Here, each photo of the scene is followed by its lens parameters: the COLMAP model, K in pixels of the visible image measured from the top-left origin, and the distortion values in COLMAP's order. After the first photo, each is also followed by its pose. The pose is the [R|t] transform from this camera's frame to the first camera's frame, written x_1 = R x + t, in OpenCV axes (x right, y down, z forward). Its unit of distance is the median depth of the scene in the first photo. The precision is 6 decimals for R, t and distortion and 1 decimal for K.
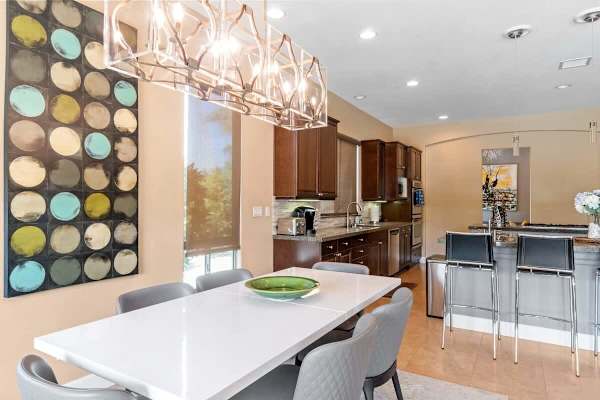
lens RADIAL K [[364.0, 0, 302.6], [0, 364.0, 200.5], [0, 0, 1]] dist [0.005422, 0.000949]
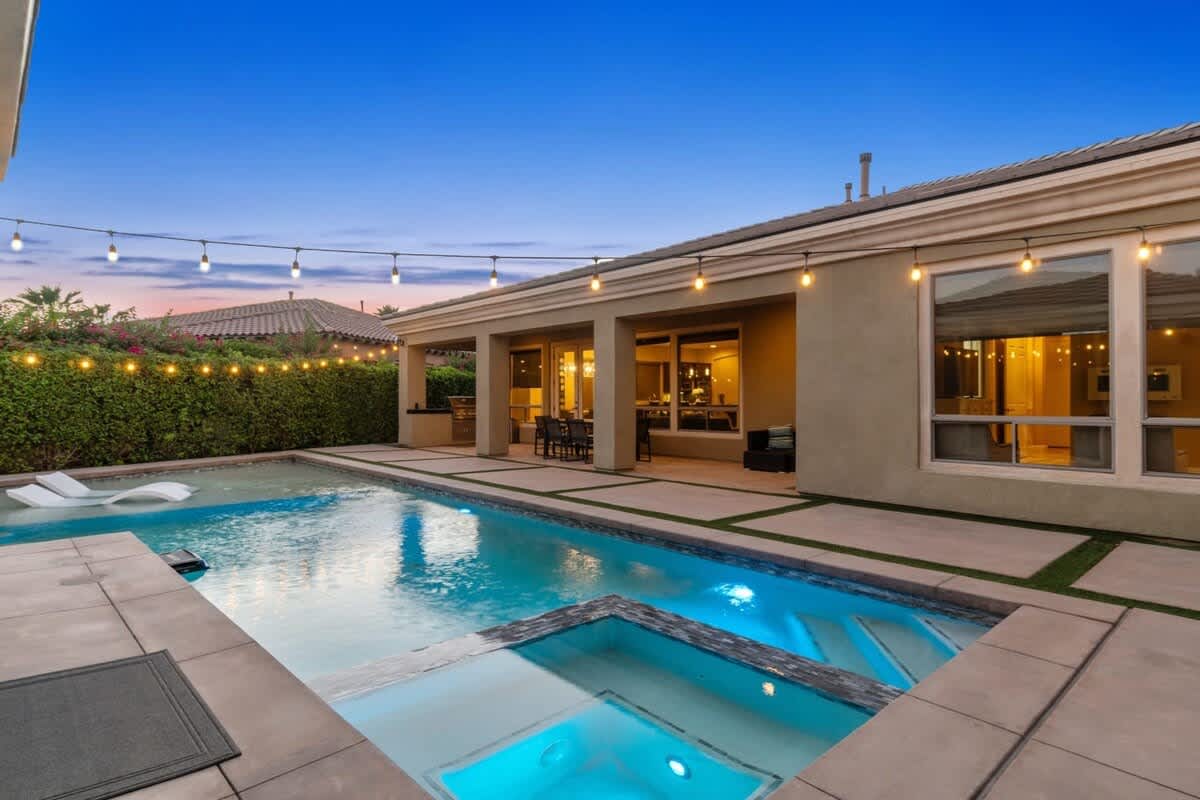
lens RADIAL K [[640.7, 0, 595.1], [0, 640.7, 396.0], [0, 0, 1]] dist [0.009676, 0.000055]
pose [[0.962276, -0.009456, -0.271909, 1.902807], [0.008185, 0.999950, -0.005807, 0.082558], [0.271951, 0.003363, 0.962305, -6.039660]]
